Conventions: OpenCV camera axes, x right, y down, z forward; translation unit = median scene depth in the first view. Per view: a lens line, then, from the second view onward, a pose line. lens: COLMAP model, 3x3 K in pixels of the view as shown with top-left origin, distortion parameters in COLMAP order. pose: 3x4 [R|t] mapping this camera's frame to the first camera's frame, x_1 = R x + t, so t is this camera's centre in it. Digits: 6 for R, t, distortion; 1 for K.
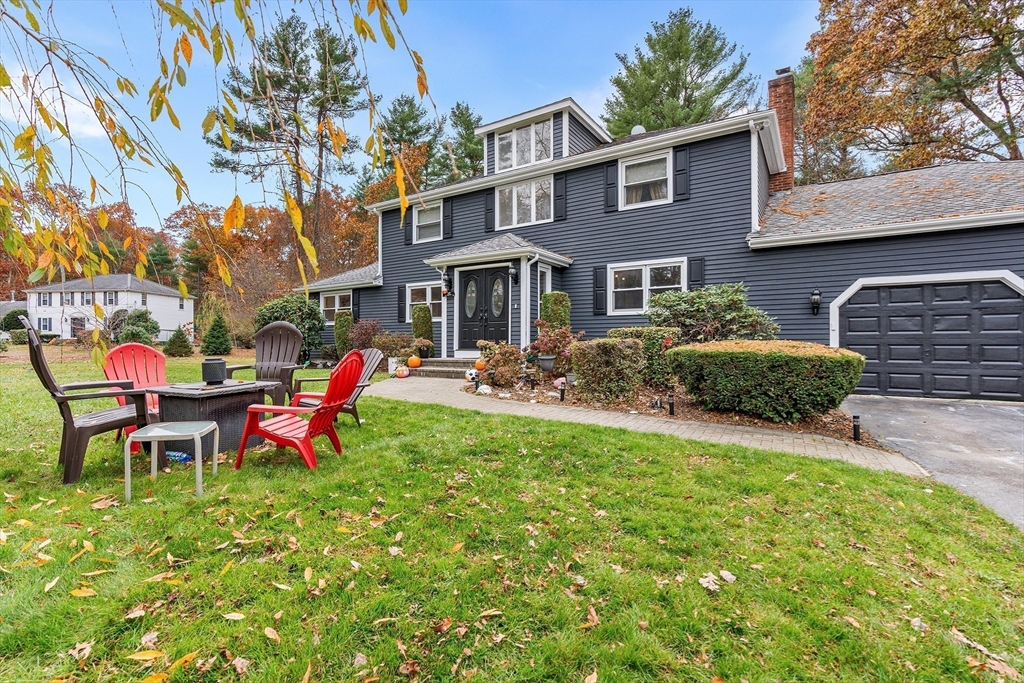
lens RADIAL K [[470.7, 0, 512.2], [0, 470.7, 342.1], [0, 0, 1]] dist [-0.010710, 0.002120]
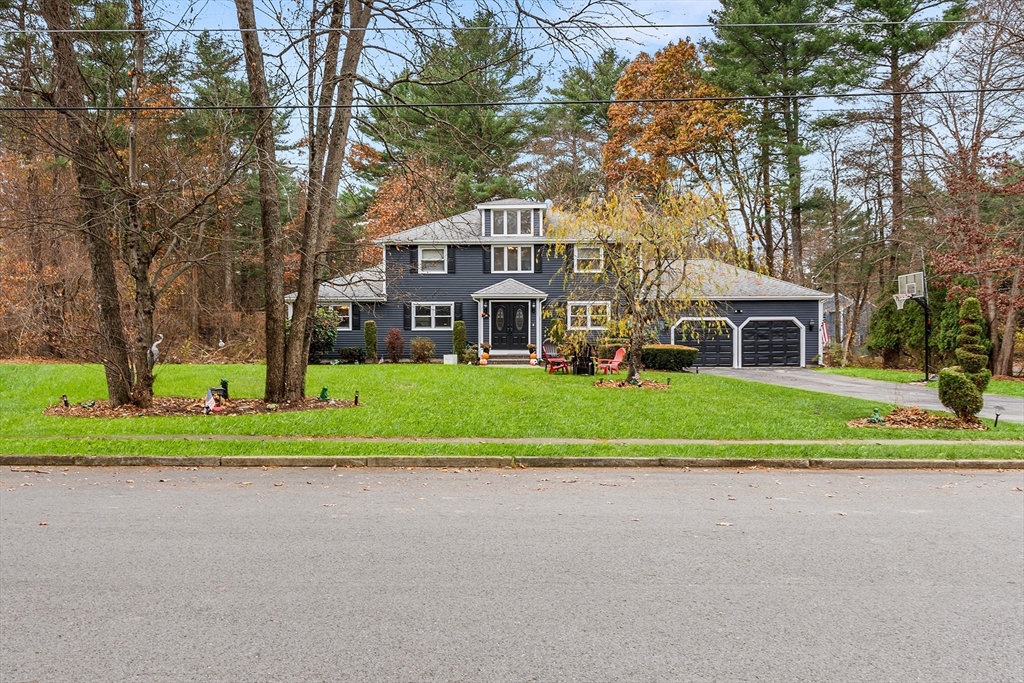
lens RADIAL K [[721.9, 0, 510.8], [0, 721.9, 342.3], [0, 0, 1]] dist [0.005829, 0.005069]
pose [[0.855904, -0.003965, 0.517120, -1.378733], [0.001481, 0.999985, 0.005217, -0.023469], [-0.517133, -0.003700, 0.855897, -1.219892]]
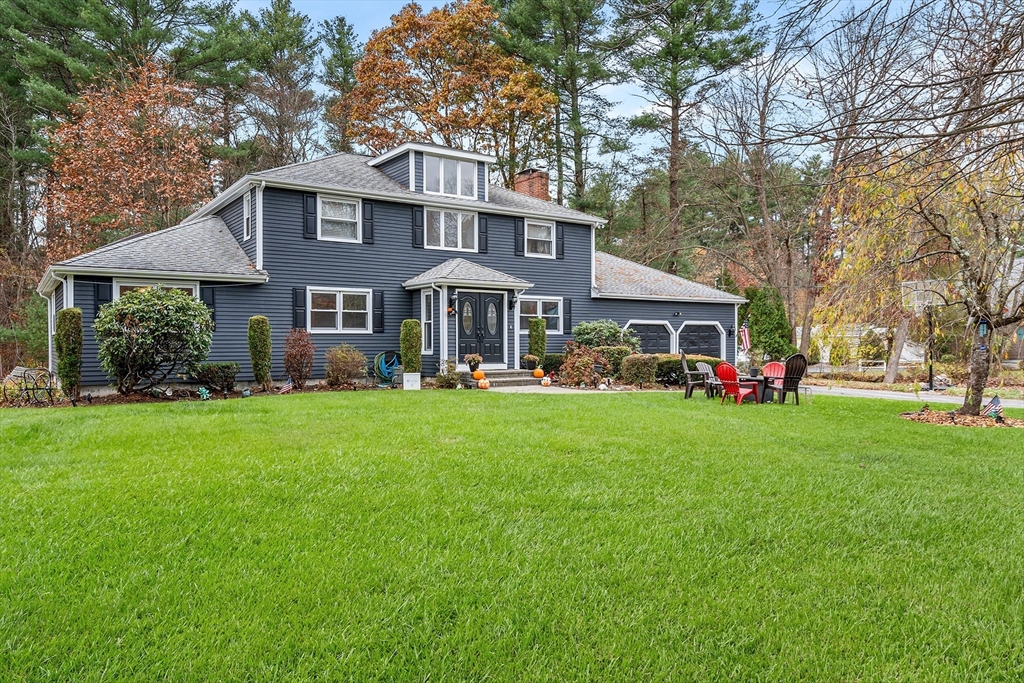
lens RADIAL K [[721.9, 0, 514.2], [0, 721.9, 340.0], [0, 0, 1]] dist [0.005829, 0.005069]
pose [[0.369064, -0.000451, 0.929404, -1.637445], [0.000331, 1.000000, 0.000354, -0.039316], [-0.929404, 0.000177, 0.369064, 0.257913]]
